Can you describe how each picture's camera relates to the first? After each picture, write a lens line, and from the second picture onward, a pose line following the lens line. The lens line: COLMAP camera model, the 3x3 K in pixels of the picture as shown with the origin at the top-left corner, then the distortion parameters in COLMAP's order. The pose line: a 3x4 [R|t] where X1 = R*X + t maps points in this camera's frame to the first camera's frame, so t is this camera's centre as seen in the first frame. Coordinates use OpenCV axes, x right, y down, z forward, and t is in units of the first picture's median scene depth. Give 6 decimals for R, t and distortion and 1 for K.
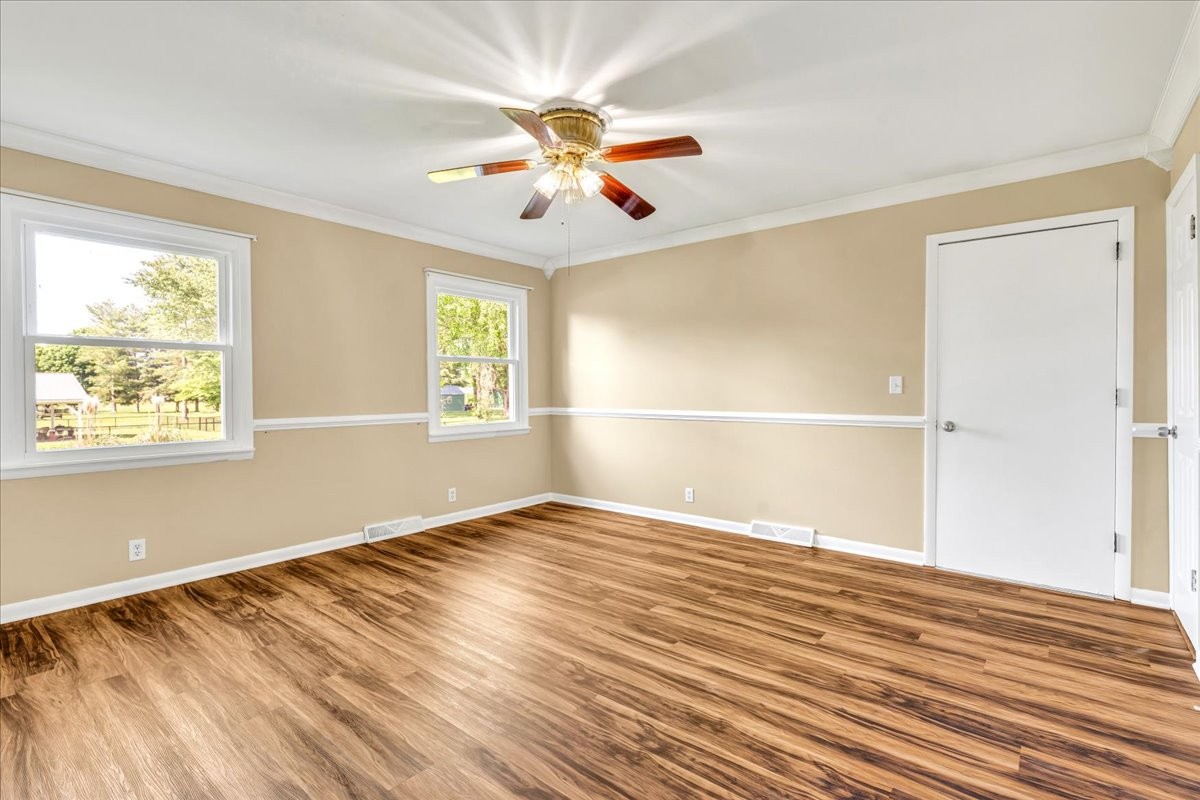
lens RADIAL K [[555.2, 0, 599.5], [0, 555.2, 390.2], [0, 0, 1]] dist [0.000090, -0.000074]
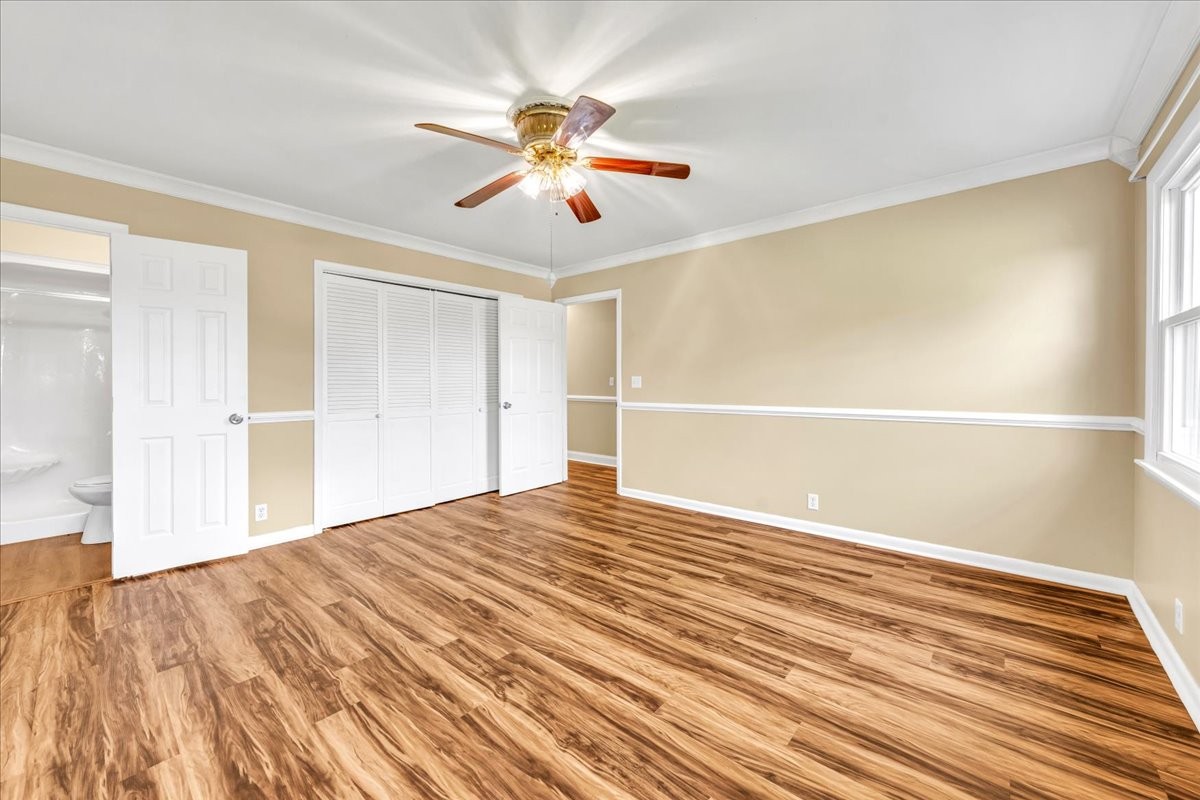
lens RADIAL K [[555.2, 0, 599.5], [0, 555.2, 390.2], [0, 0, 1]] dist [0.000090, -0.000074]
pose [[-0.998808, 0.009366, 0.047909, -0.176993], [0.010355, 0.999737, 0.020447, -0.007491], [-0.047705, 0.020919, -0.998642, 1.857613]]
